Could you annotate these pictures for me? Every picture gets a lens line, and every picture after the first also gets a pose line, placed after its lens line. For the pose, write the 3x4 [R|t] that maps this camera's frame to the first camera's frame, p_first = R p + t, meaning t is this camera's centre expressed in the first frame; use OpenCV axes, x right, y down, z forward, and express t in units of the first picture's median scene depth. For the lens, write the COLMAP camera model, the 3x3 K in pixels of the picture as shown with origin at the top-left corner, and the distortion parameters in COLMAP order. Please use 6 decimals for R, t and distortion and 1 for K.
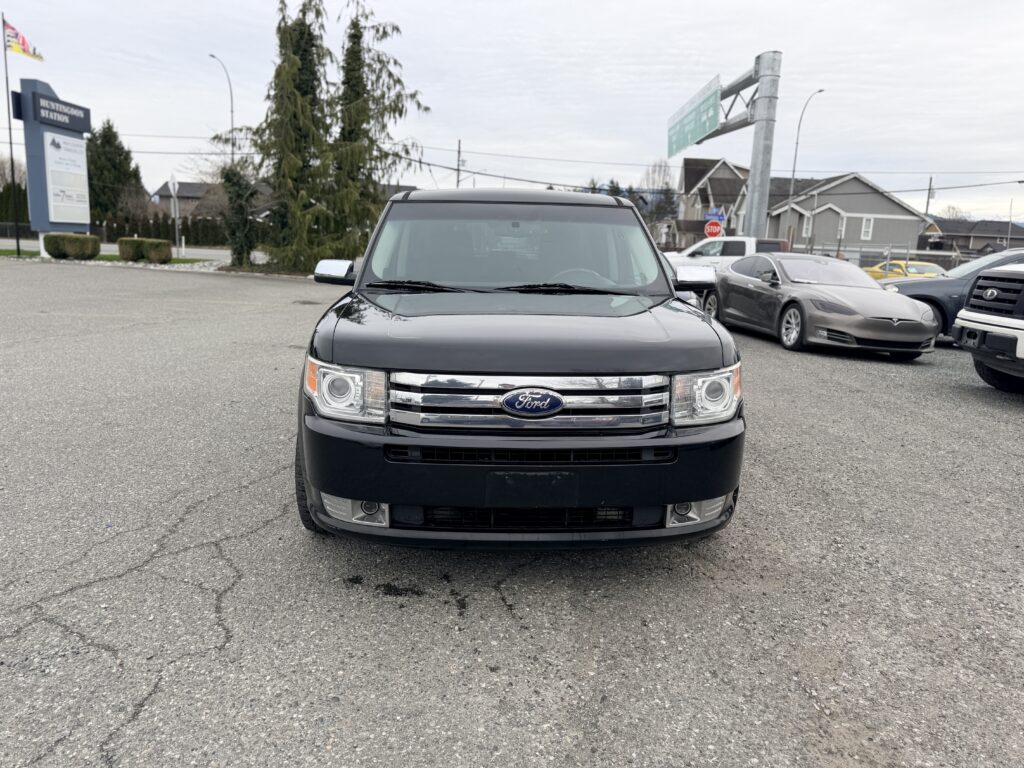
lens RADIAL K [[728.1, 0, 512.3], [0, 728.1, 382.7], [0, 0, 1]] dist [0.009498, -0.016045]
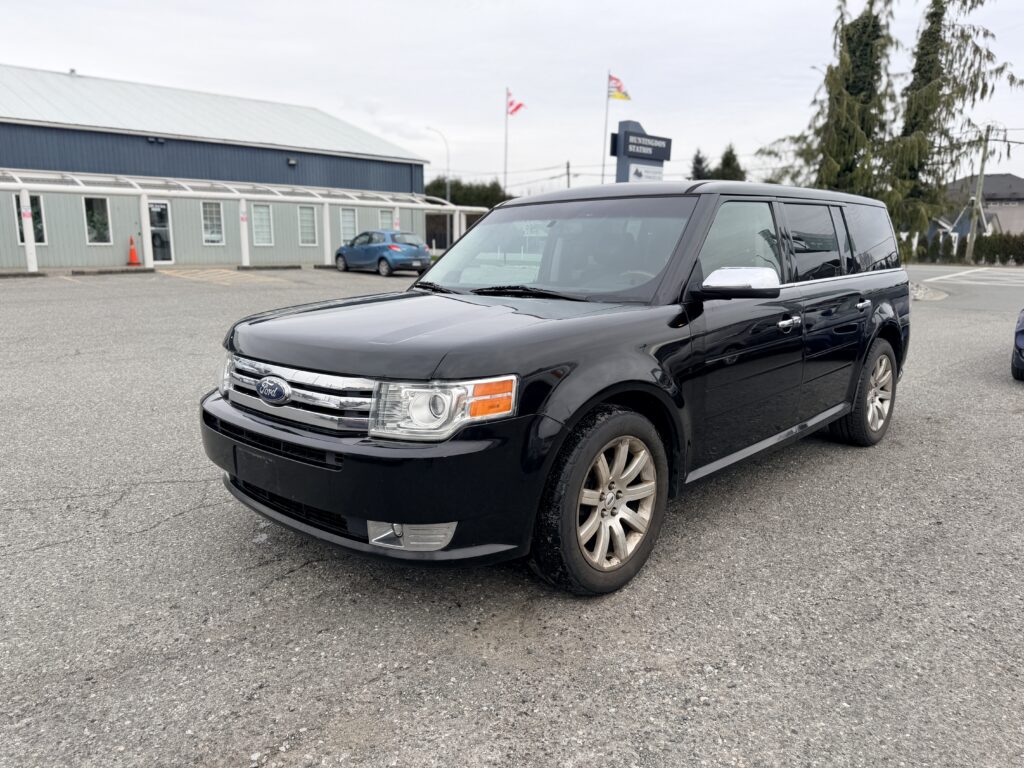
lens RADIAL K [[728.1, 0, 503.4], [0, 728.1, 384.3], [0, 0, 1]] dist [0.009498, -0.016045]
pose [[0.686735, 0.105194, -0.719256, 0.104804], [-0.115562, 0.992689, 0.034847, -0.005927], [0.717663, 0.059188, 0.693871, 0.049849]]
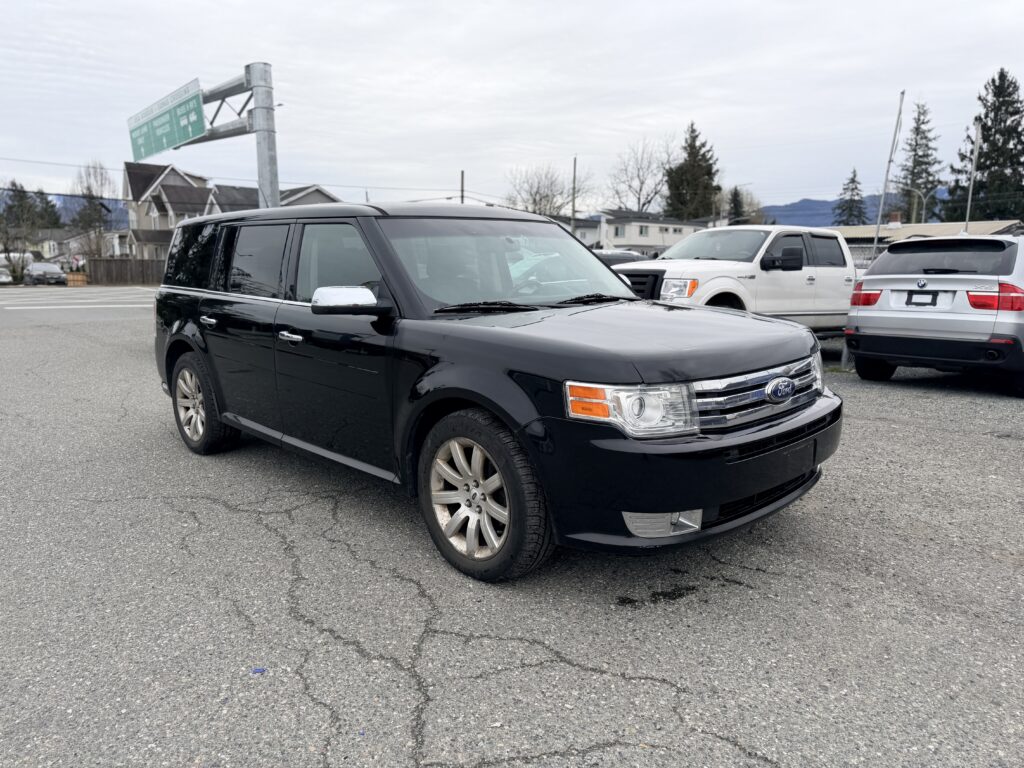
lens RADIAL K [[728.1, 0, 513.9], [0, 728.1, 385.5], [0, 0, 1]] dist [0.009498, -0.016045]
pose [[0.741945, -0.145895, 0.654395, -0.108088], [0.150941, 0.987328, 0.048986, -0.010395], [-0.653249, 0.062430, 0.754565, 0.038810]]
